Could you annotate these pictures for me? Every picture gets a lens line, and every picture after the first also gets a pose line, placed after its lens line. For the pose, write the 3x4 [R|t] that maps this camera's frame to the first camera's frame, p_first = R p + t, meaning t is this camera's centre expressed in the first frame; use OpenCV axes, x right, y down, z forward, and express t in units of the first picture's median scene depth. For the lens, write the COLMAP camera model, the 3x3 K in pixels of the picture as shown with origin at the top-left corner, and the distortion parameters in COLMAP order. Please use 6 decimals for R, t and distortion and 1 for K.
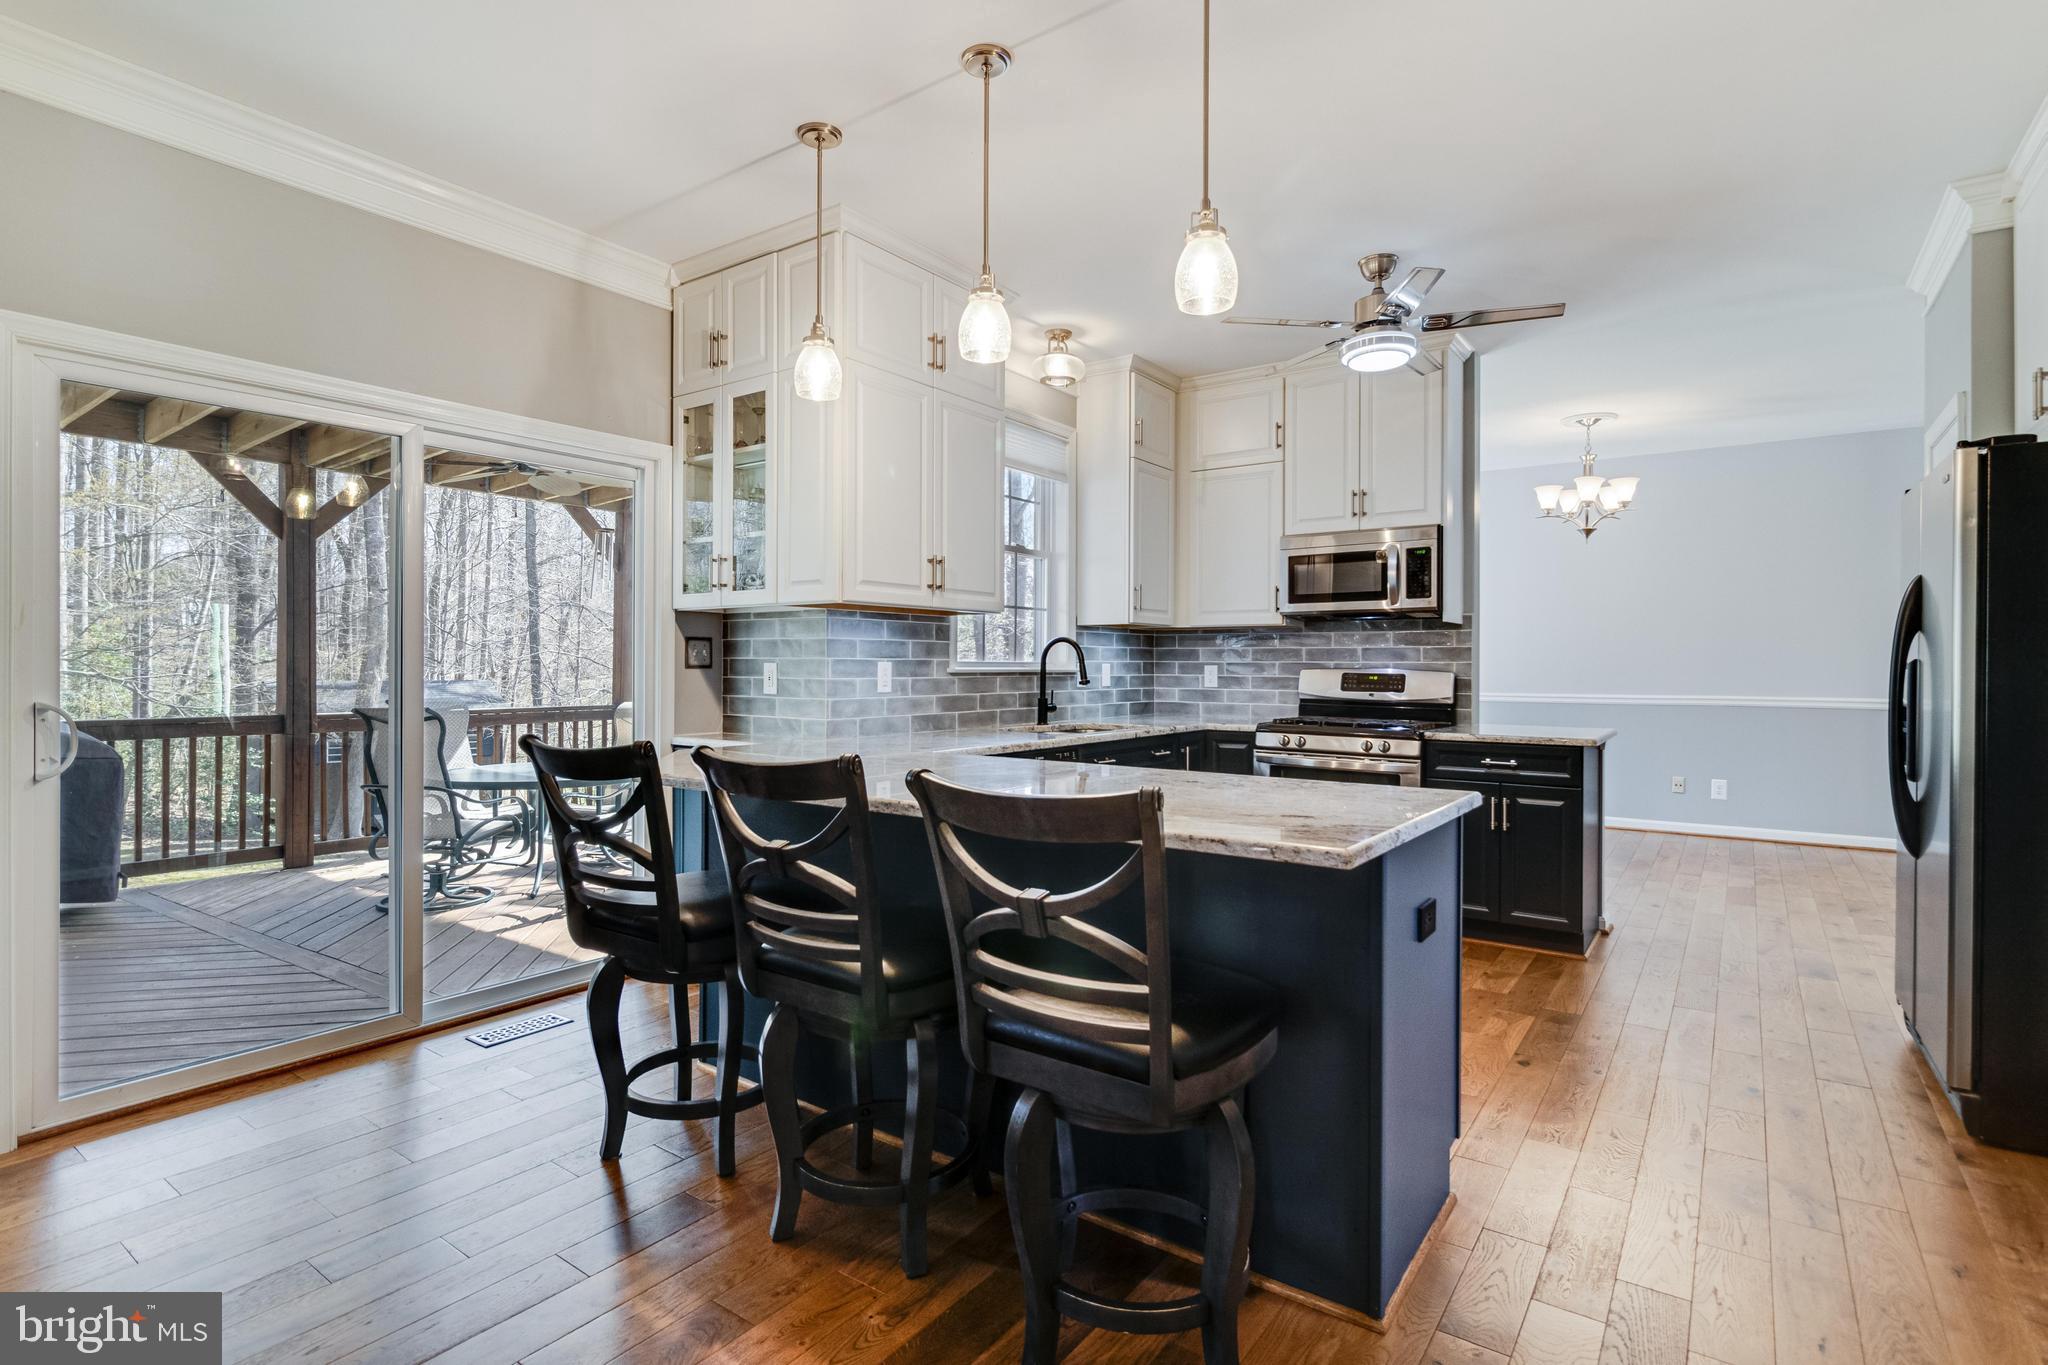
lens RADIAL K [[1007.9, 0, 1024.7], [0, 1007.9, 676.0], [0, 0, 1]] dist [0.002271, -0.001796]
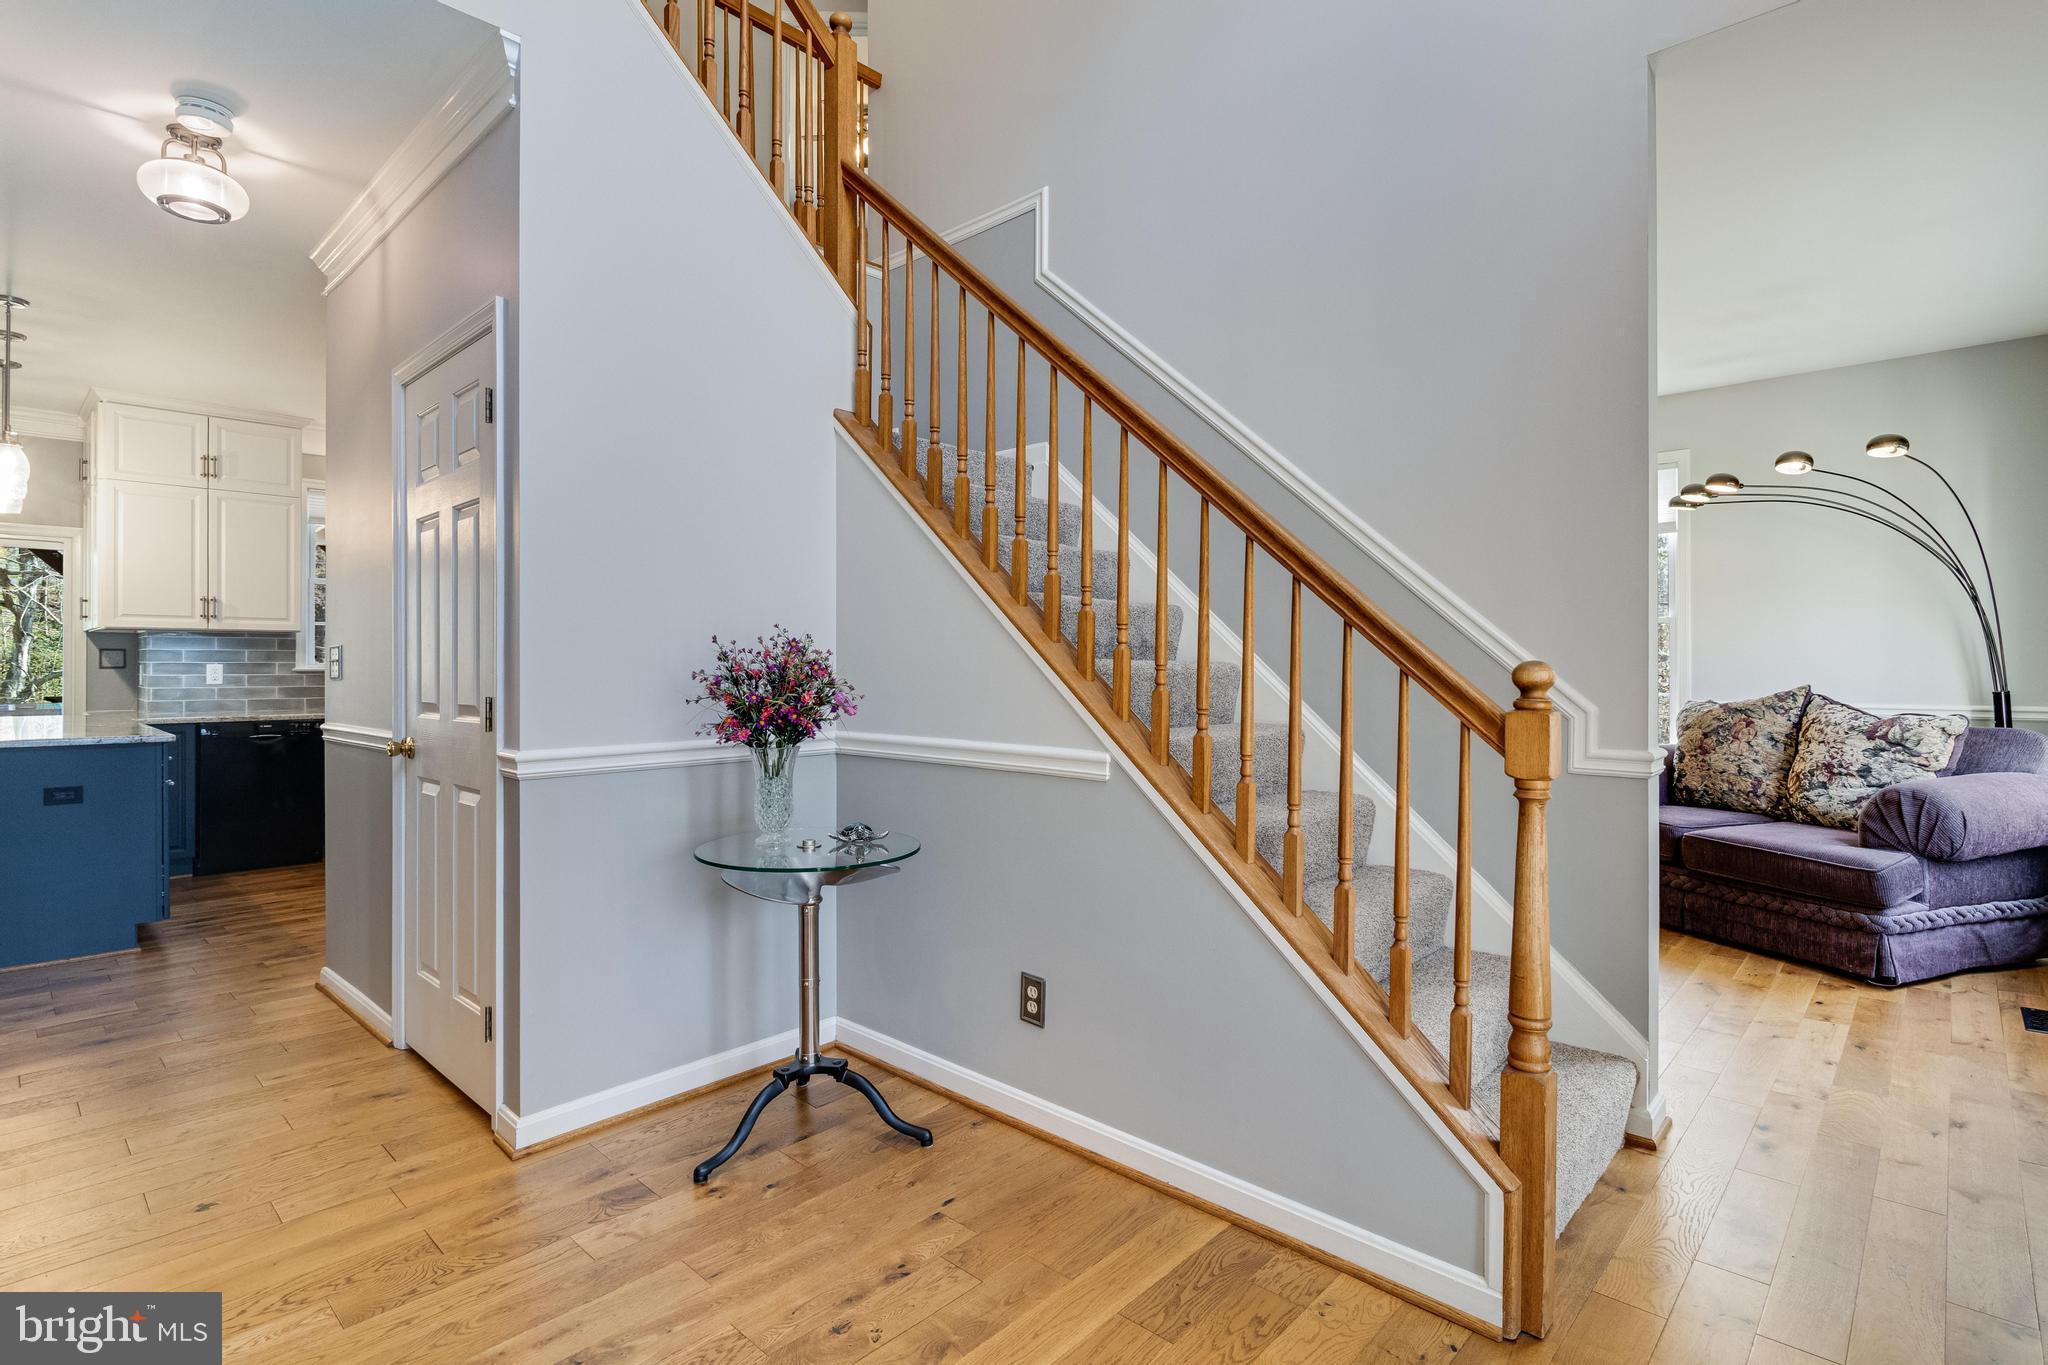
lens RADIAL K [[1007.9, 0, 1029.3], [0, 1007.9, 676.2], [0, 0, 1]] dist [0.002271, -0.001796]
pose [[0.991489, 0.001505, -0.130184, 1.133845], [-0.000978, 0.999991, 0.004110, -0.003056], [0.130189, -0.003948, 0.991481, -0.317605]]
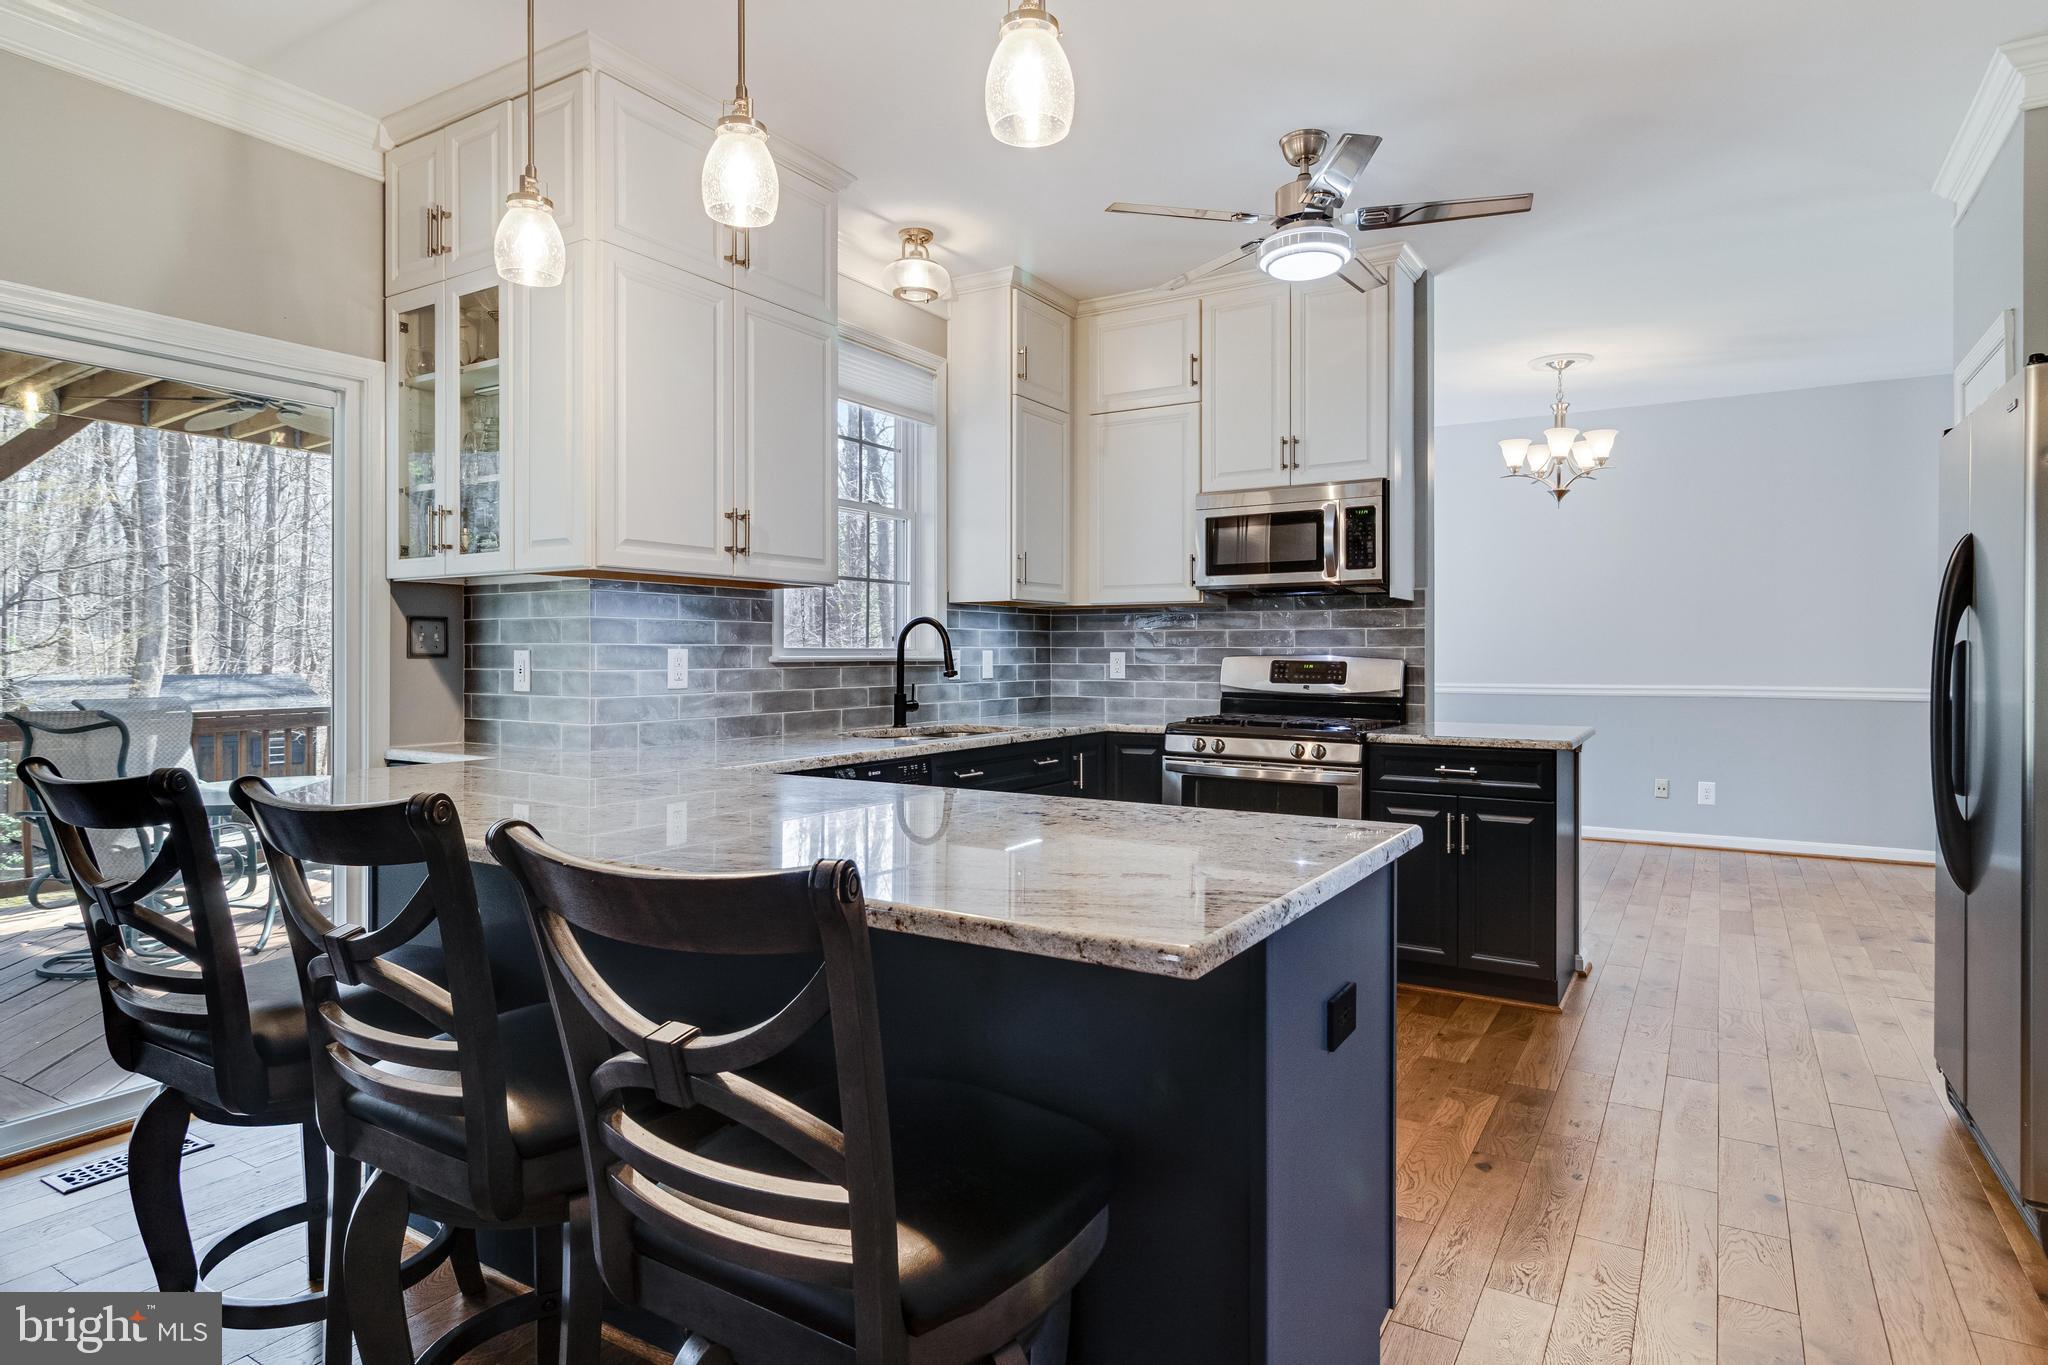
lens RADIAL K [[1128.1, 0, 1026.8], [0, 1128.1, 666.9], [0, 0, 1]] dist [0.002690, 0.001860]
pose [[0.997613, -0.004226, 0.068925, 0.058789], [0.004140, 0.999990, 0.001382, -0.000027], [-0.068930, -0.001093, 0.997621, 0.108907]]
